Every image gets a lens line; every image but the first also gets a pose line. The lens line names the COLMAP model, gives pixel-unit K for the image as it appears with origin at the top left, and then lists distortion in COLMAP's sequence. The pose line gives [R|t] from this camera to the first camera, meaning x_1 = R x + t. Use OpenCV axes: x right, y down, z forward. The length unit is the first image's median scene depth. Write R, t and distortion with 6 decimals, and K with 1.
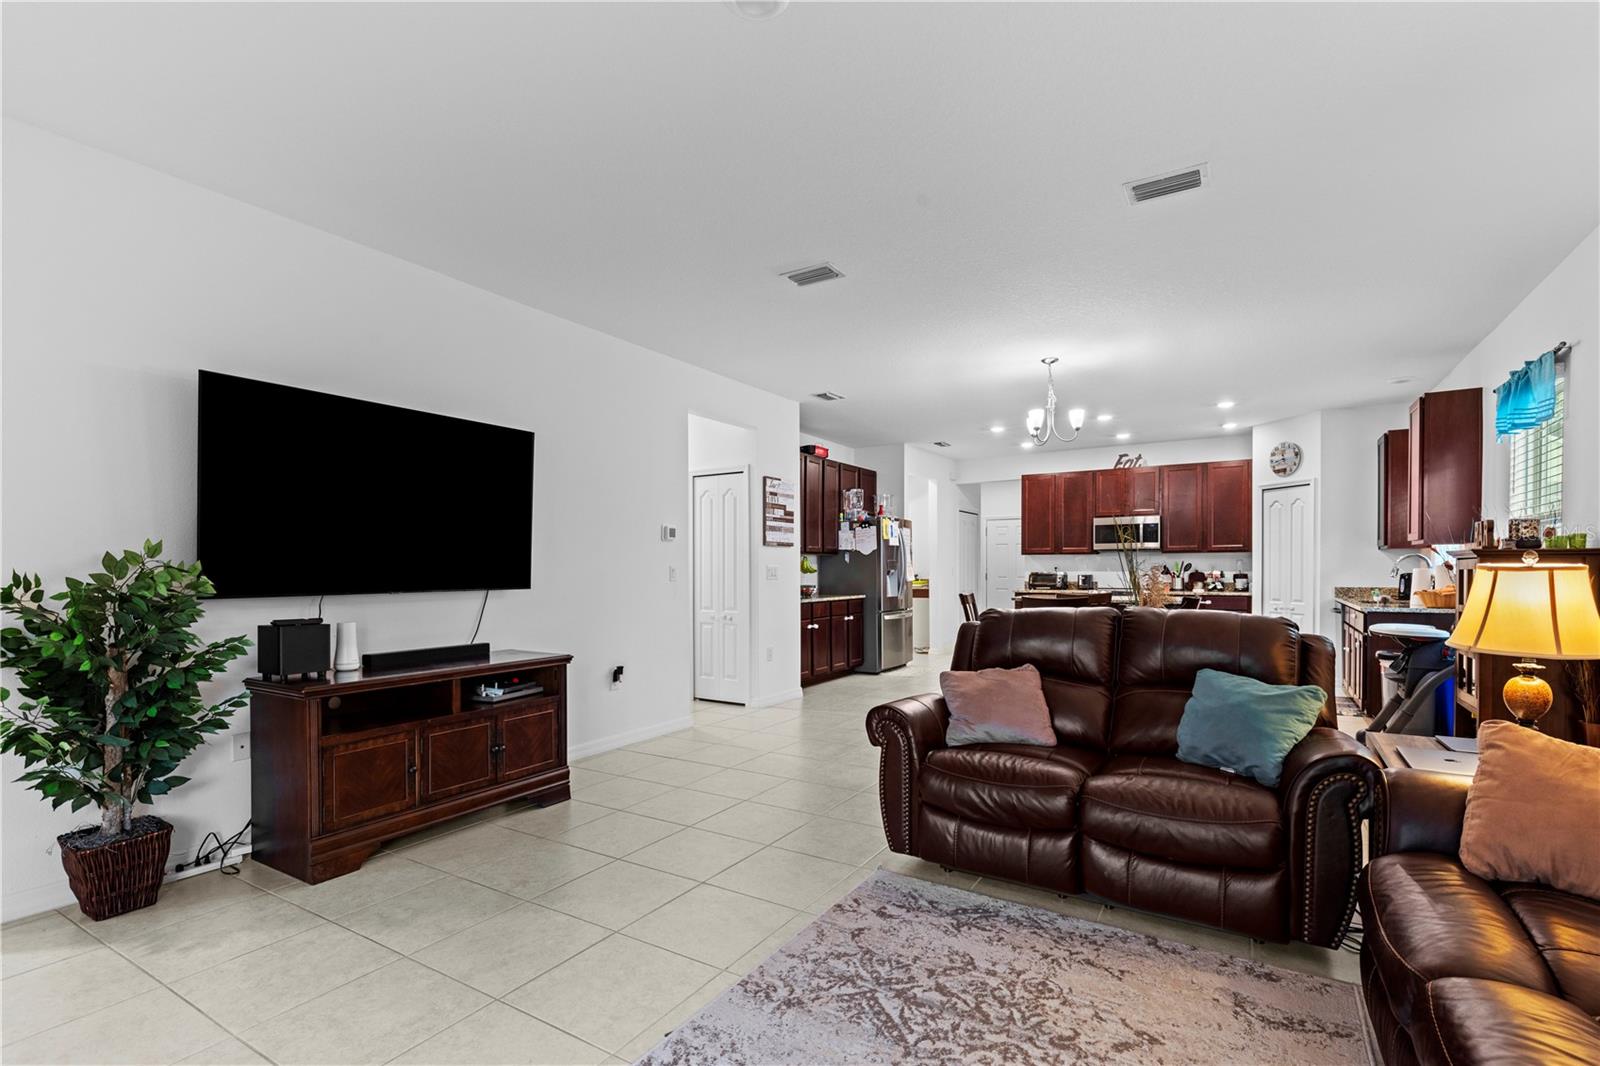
lens RADIAL K [[737.5, 0, 799.7], [0, 737.5, 581.4], [0, 0, 1]] dist [0.002635, 0.000095]
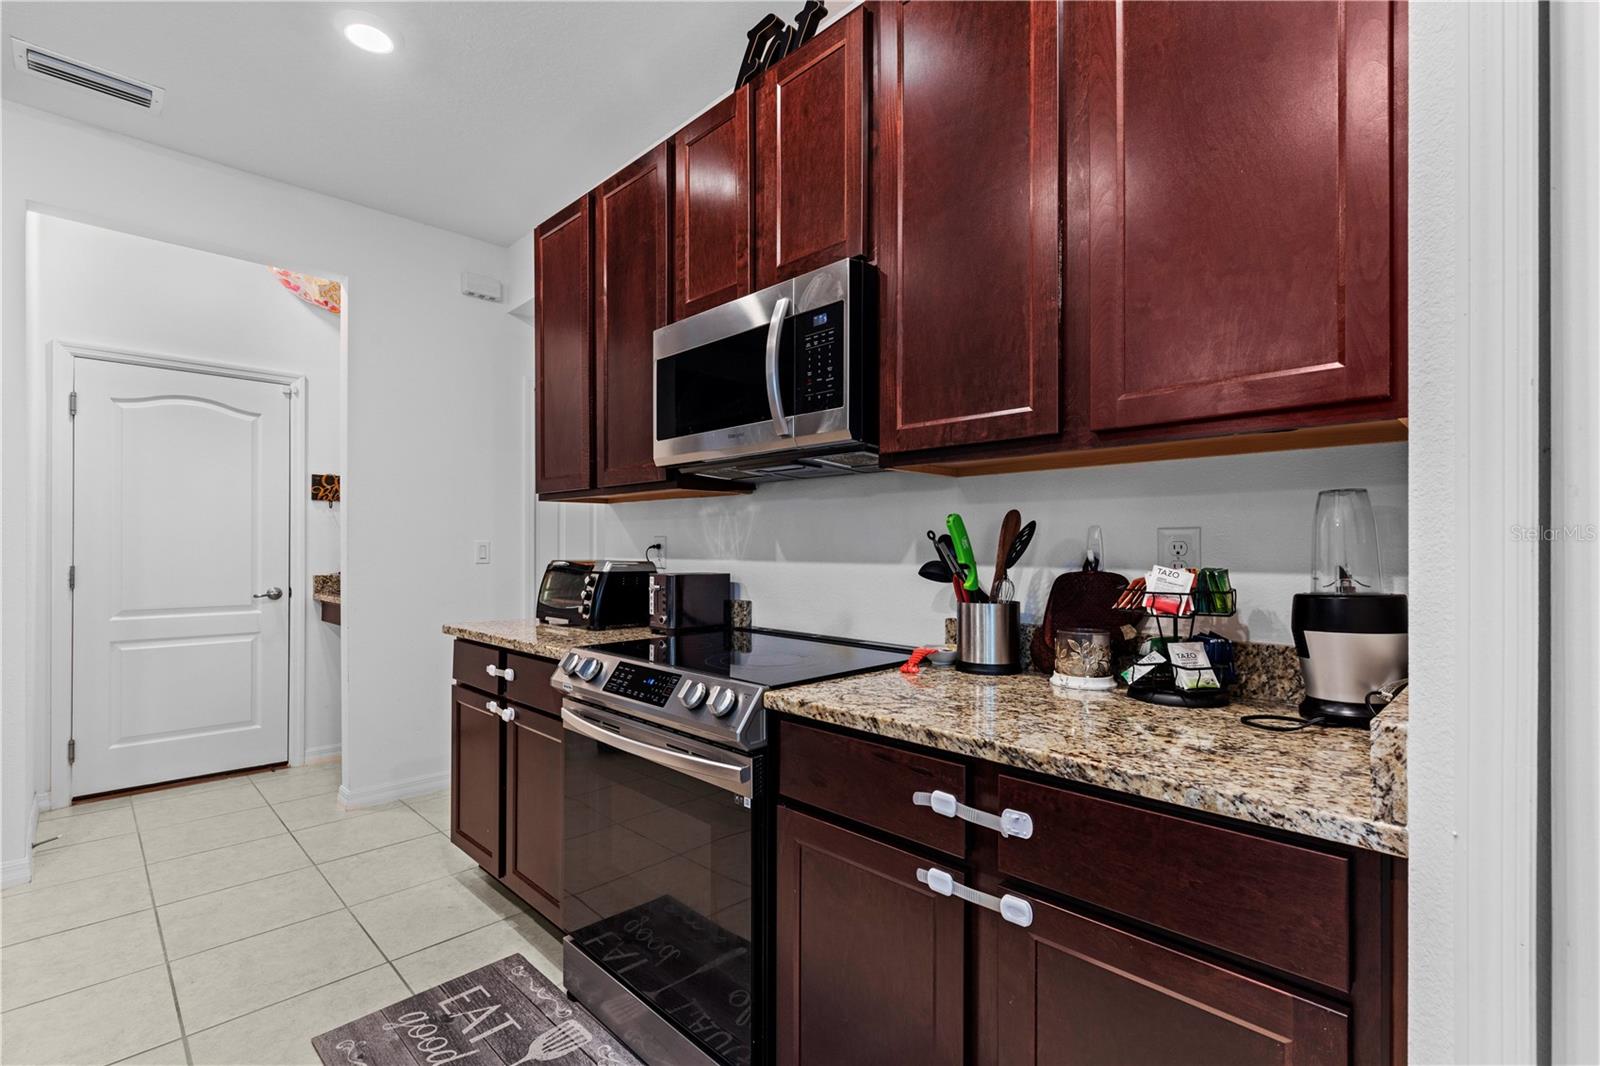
lens RADIAL K [[729.1, 0, 796.0], [0, 729.1, 545.3], [0, 0, 1]] dist [0.010622, -0.000048]
pose [[0.971954, 0.005455, -0.235109, 0.548190], [-0.010392, 0.999751, -0.019767, -0.015956], [0.234943, 0.021656, 0.971768, 0.873194]]
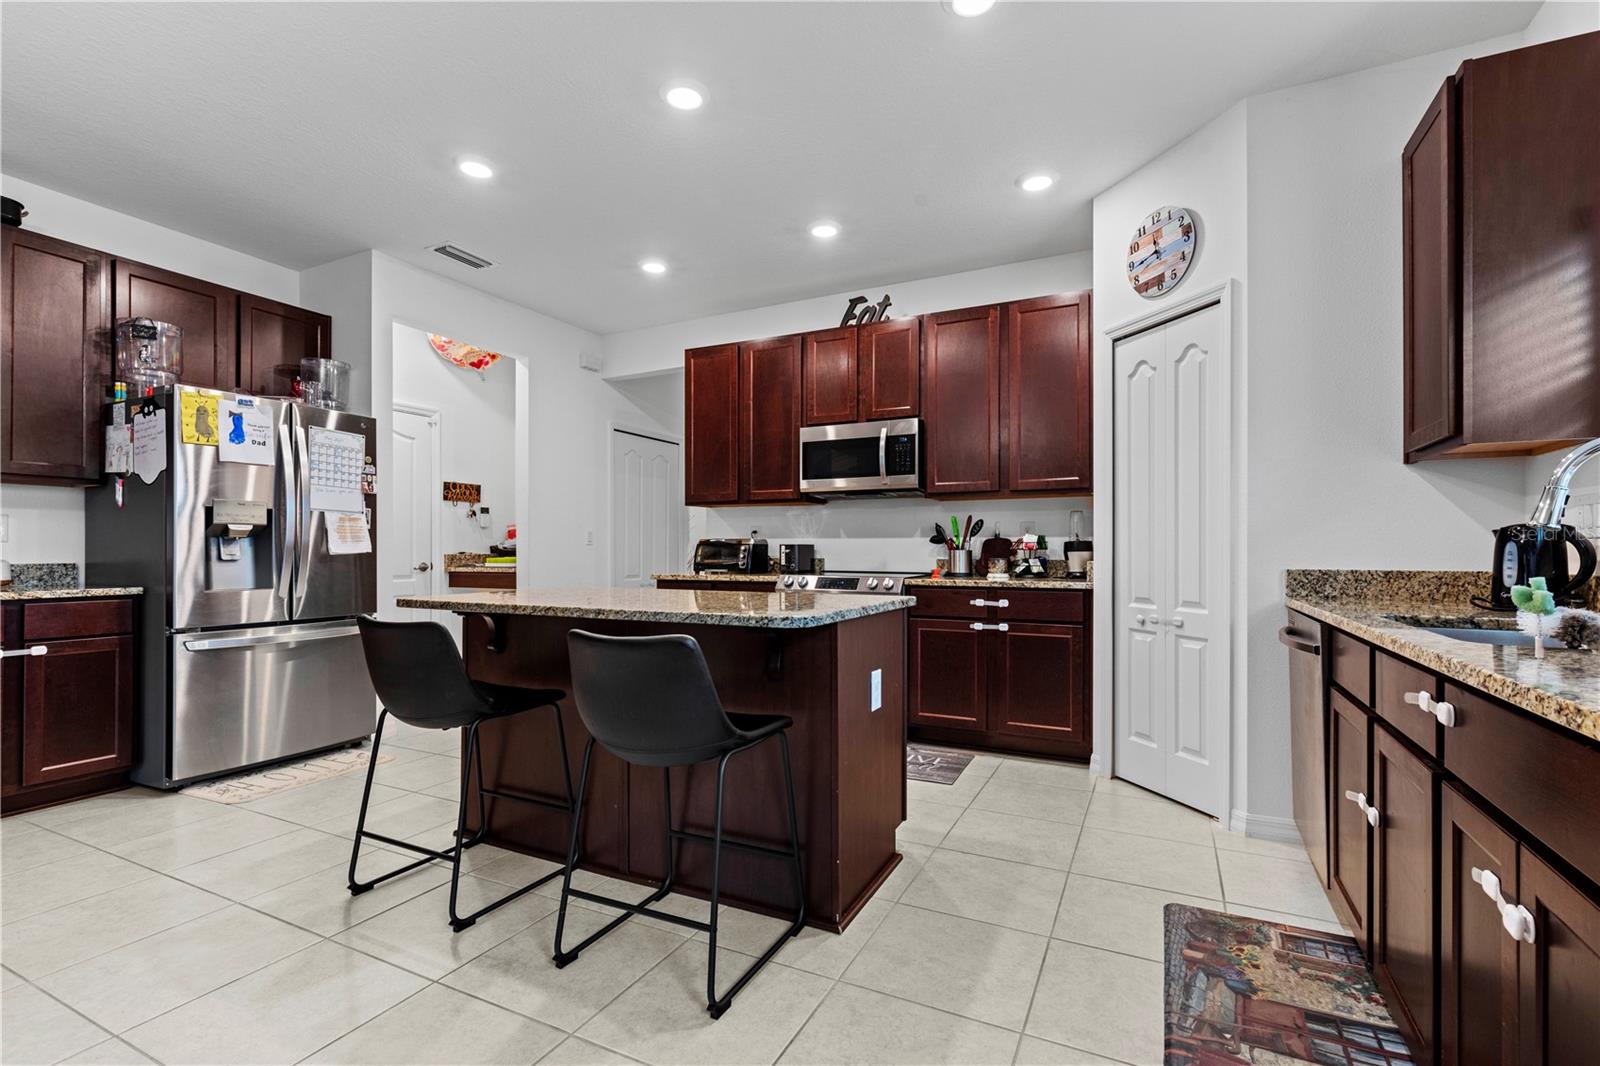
lens RADIAL K [[725.8, 0, 805.4], [0, 725.8, 552.9], [0, 0, 1]] dist [0.014038, 0.000124]
pose [[0.995434, 0.004923, 0.095322, 0.394005], [-0.003484, 0.999877, -0.015261, 0.005064], [-0.095385, 0.014859, 0.995330, 0.575996]]
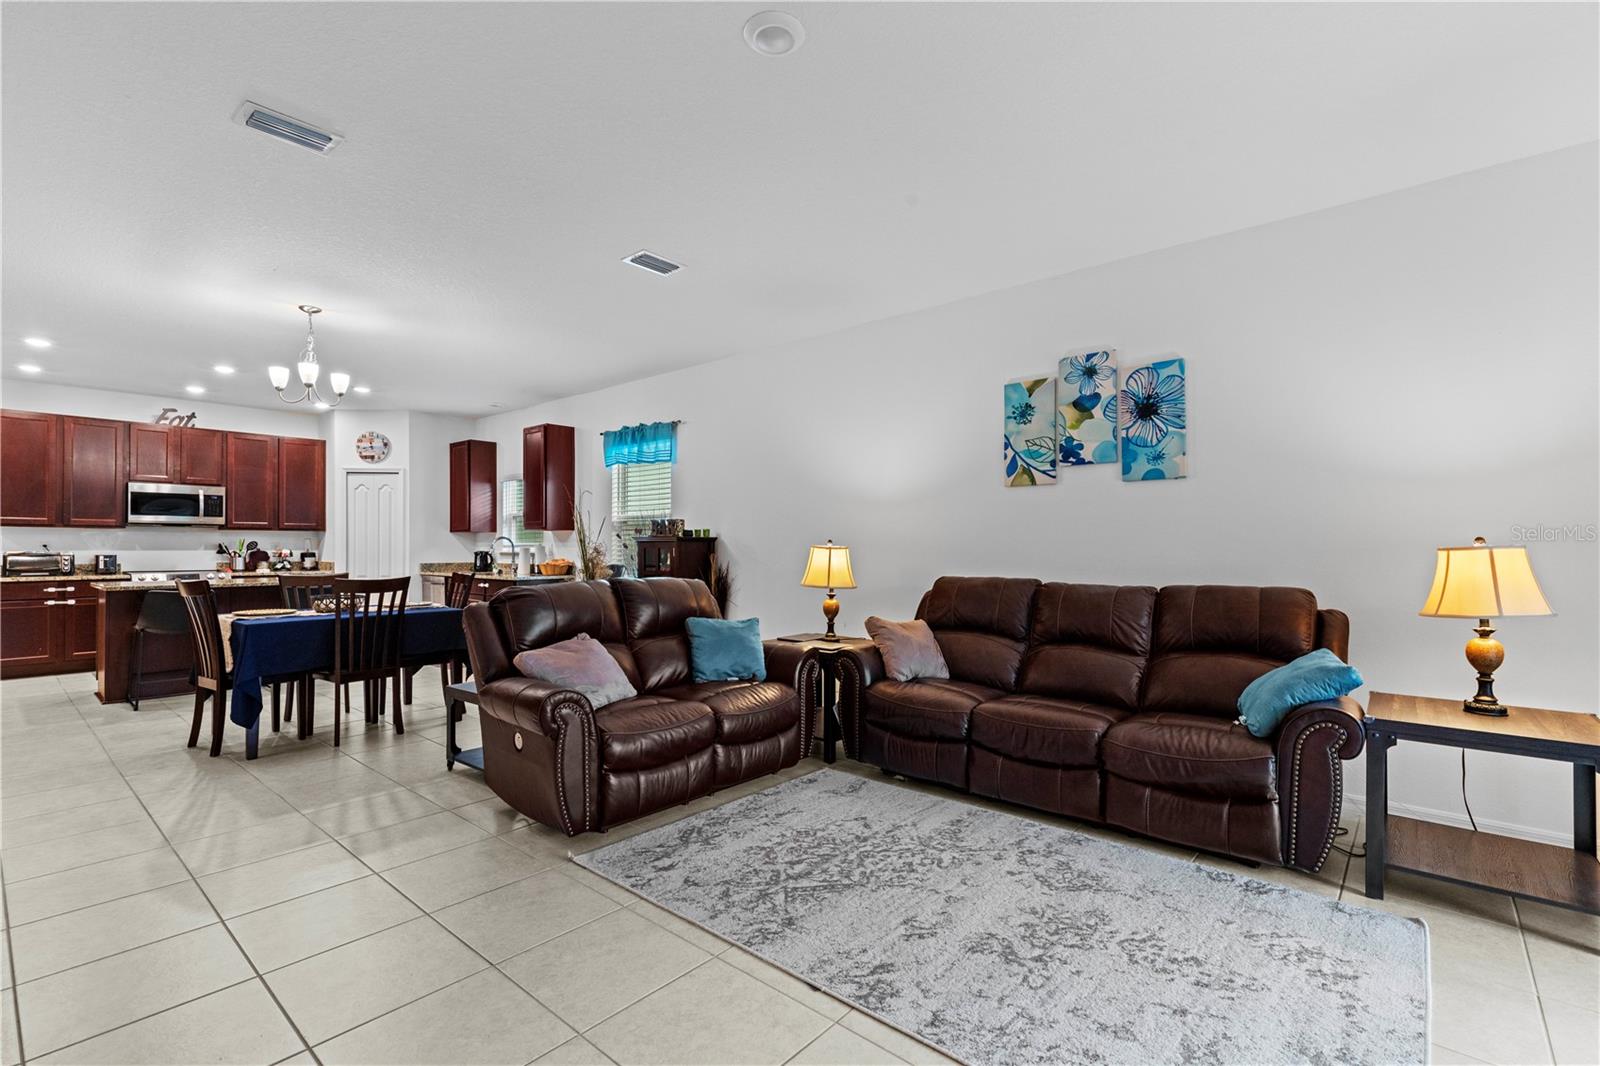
lens RADIAL K [[719.3, 0, 806.5], [0, 719.3, 545.3], [0, 0, 1]] dist [-0.002763, -0.000262]
pose [[0.153195, 0.006079, 0.988177, -0.270109], [0.014476, 0.999860, -0.008395, -0.002147], [-0.988090, 0.015591, 0.153086, 0.190754]]
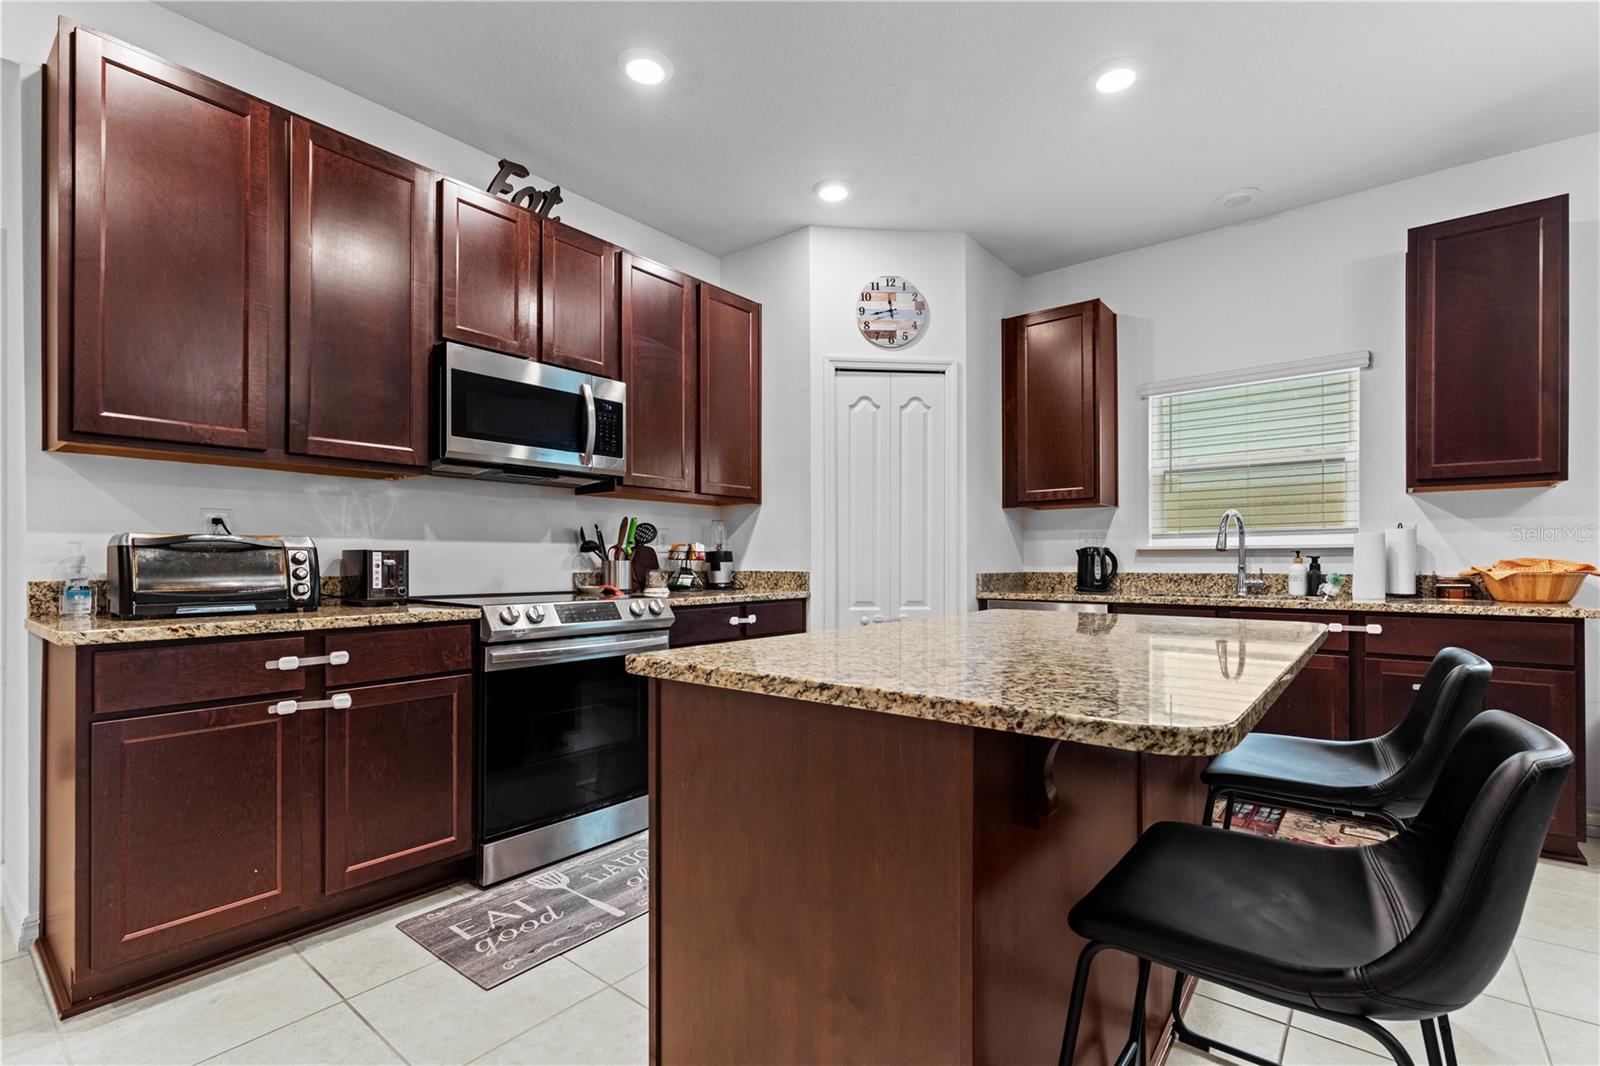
lens RADIAL K [[728.9, 0, 794.5], [0, 728.9, 562.5], [0, 0, 1]] dist [0.016446, 0.000138]
pose [[0.123853, 0.002011, 0.992299, 0.160462], [0.018322, 0.999823, -0.004313, -0.000389], [-0.992131, 0.018715, 0.123794, 0.929697]]
